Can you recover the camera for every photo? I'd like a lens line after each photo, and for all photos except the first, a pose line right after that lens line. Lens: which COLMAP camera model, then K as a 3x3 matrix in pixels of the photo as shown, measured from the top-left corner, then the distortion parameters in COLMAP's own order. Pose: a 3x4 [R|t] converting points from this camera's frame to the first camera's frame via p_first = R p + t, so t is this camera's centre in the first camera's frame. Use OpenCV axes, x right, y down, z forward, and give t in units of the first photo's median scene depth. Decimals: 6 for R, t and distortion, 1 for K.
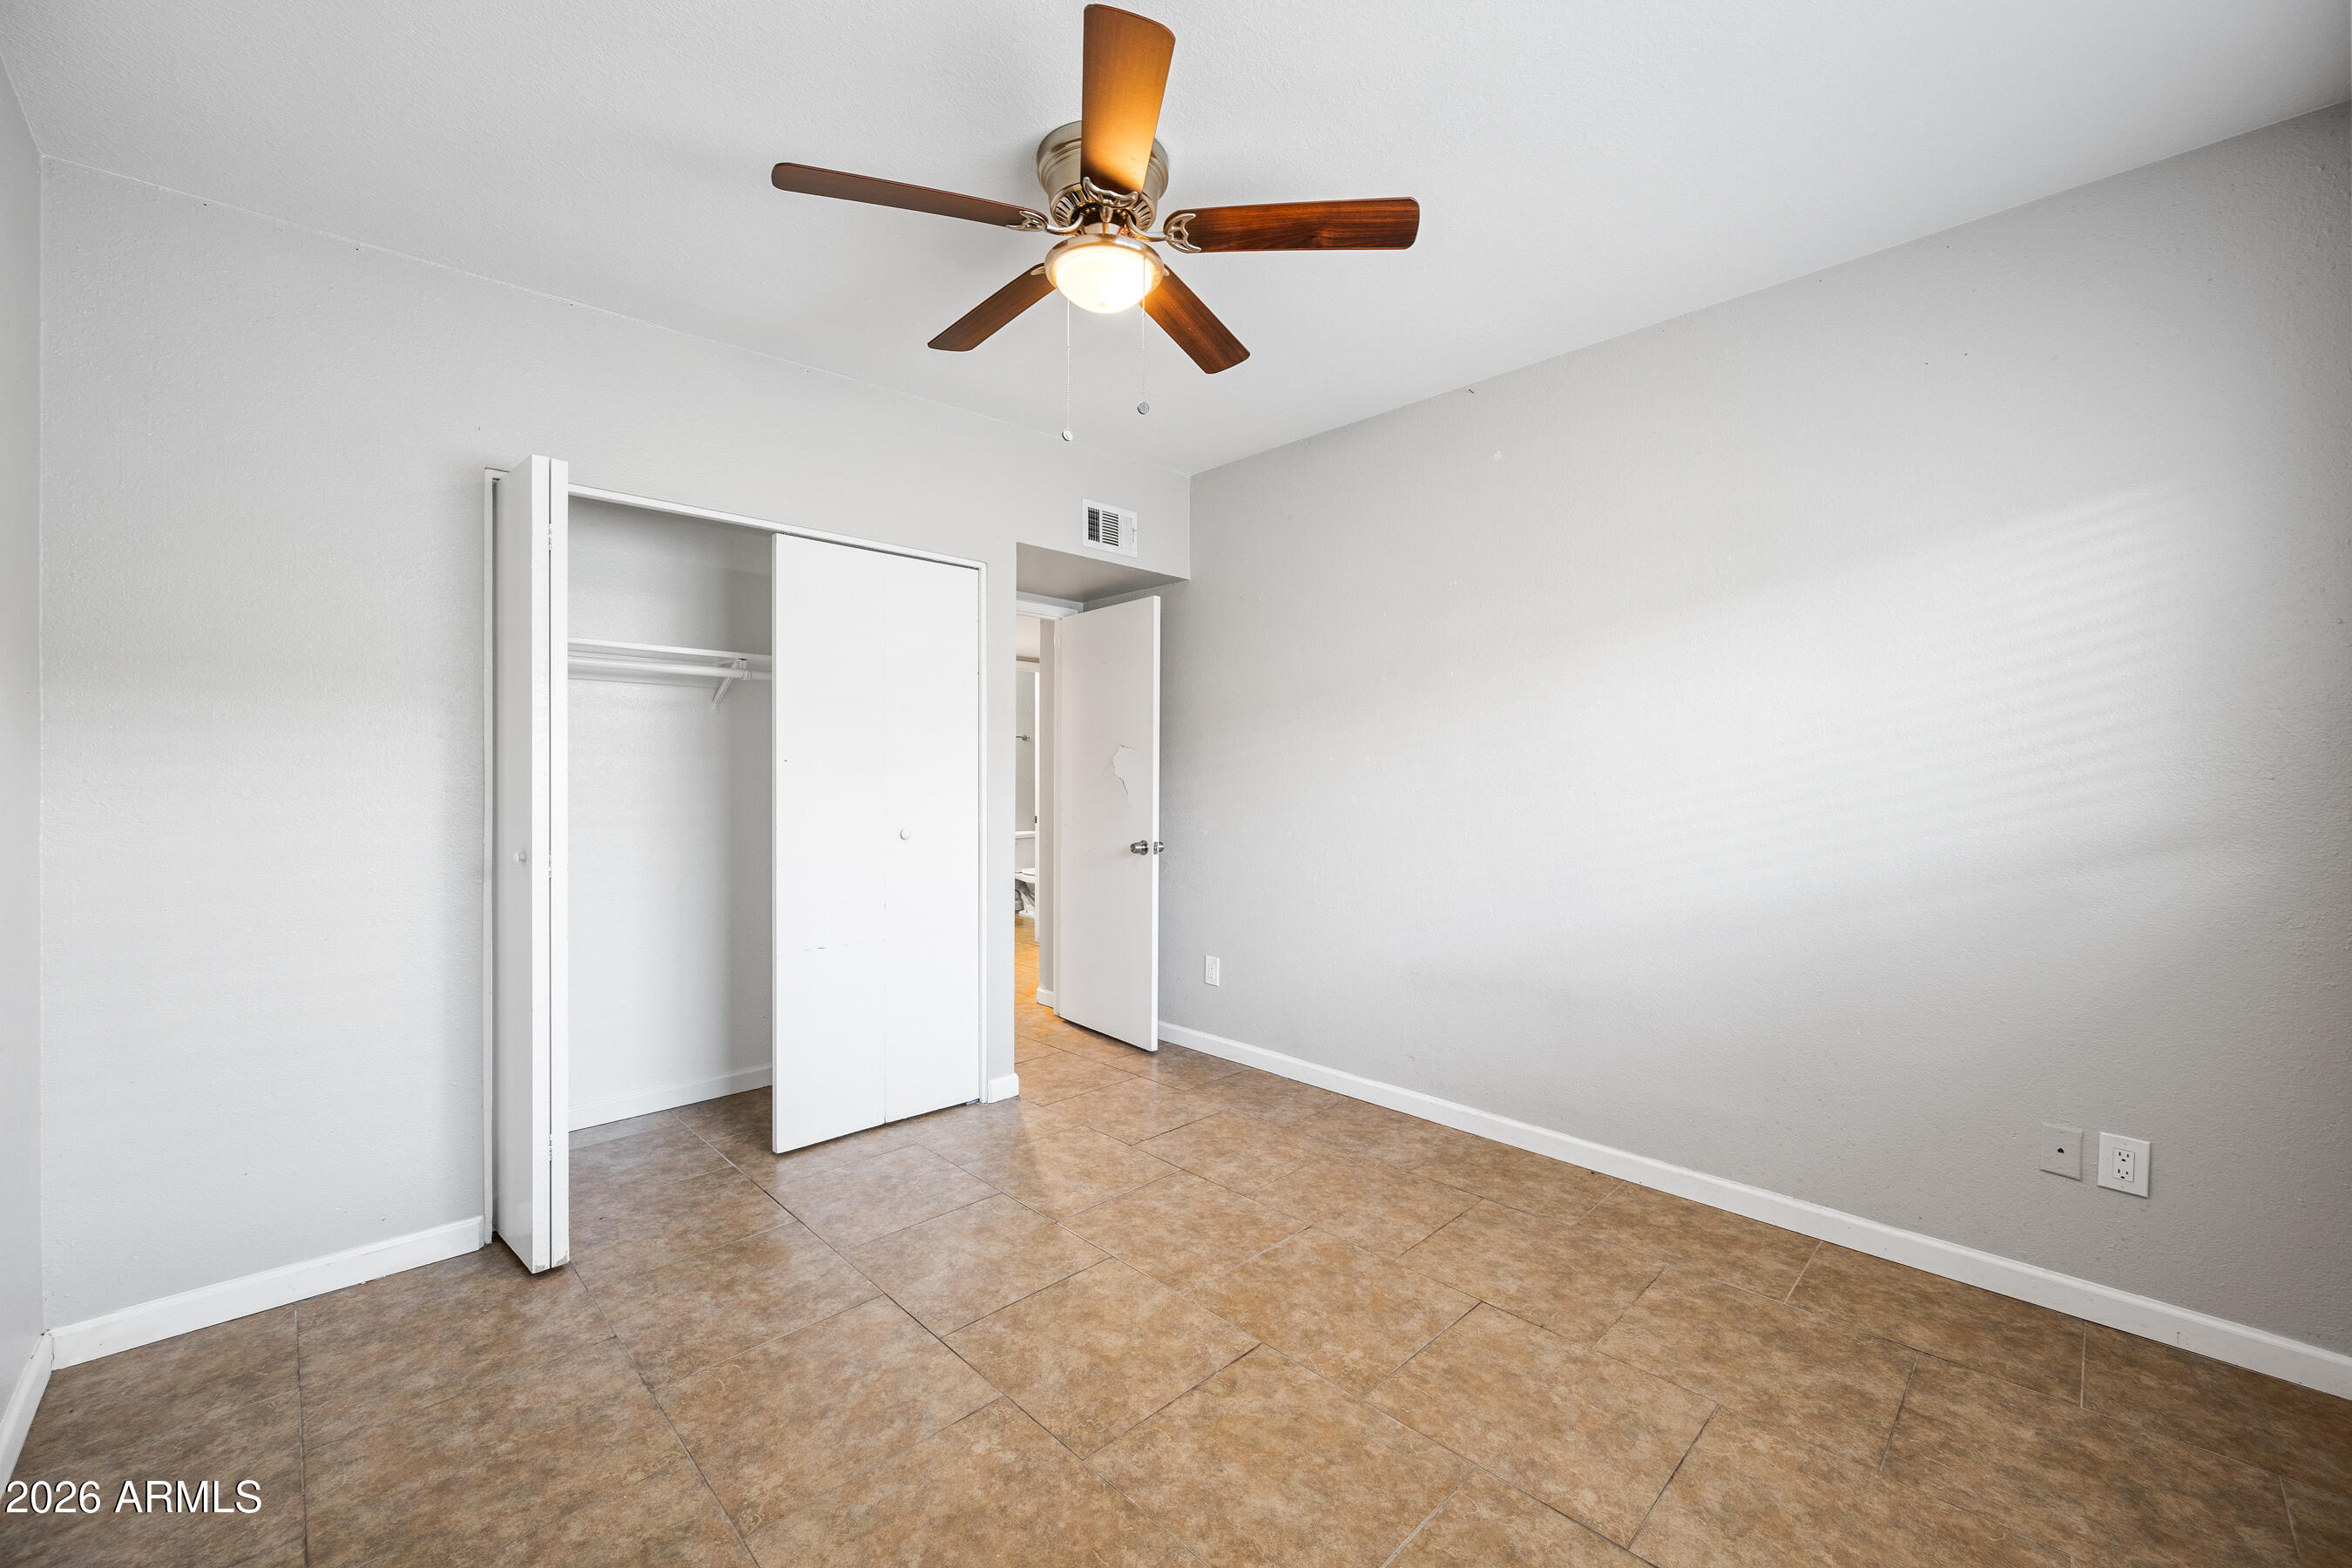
lens RADIAL K [[926.2, 0, 1175.8], [0, 926.2, 782.6], [0, 0, 1]] dist [0.000498, 0.000174]
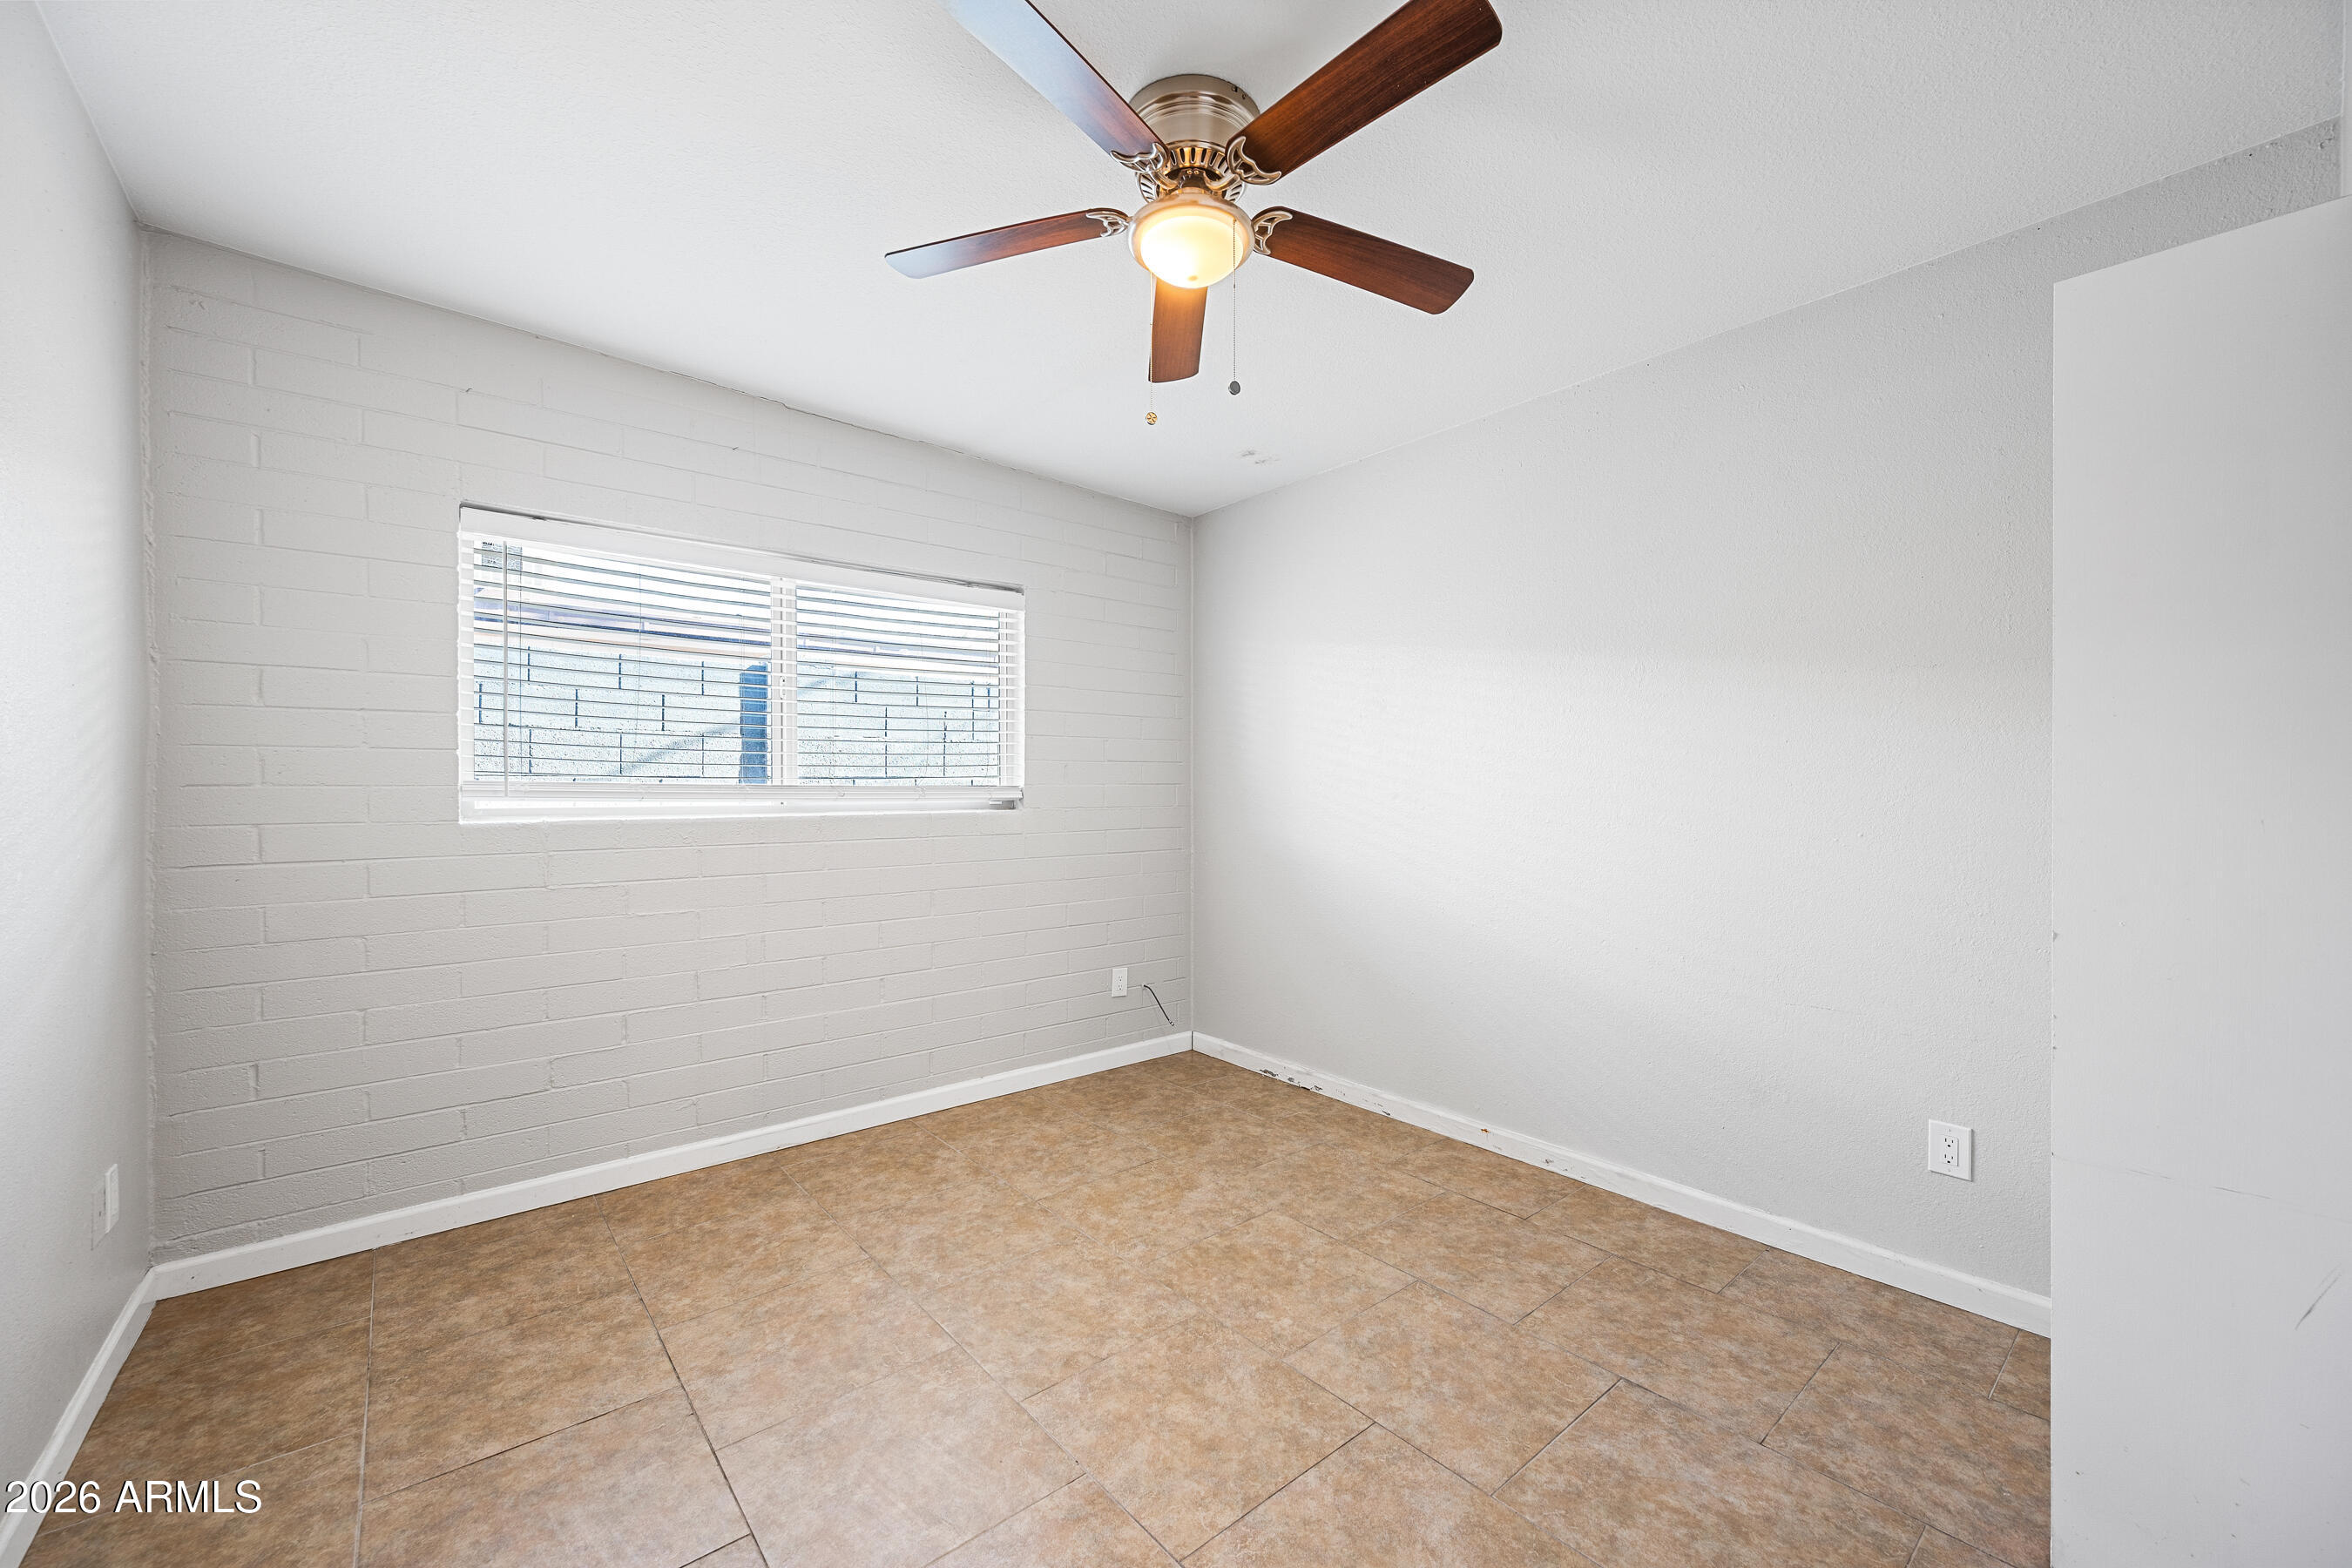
lens RADIAL K [[926.2, 0, 1176.7], [0, 926.2, 784.6], [0, 0, 1]] dist [0.000498, 0.000174]
pose [[-0.997016, -0.000455, 0.077192, -0.141468], [-0.000460, 1.000000, -0.000051, -0.010017], [-0.077192, -0.000087, -0.997016, 2.007368]]
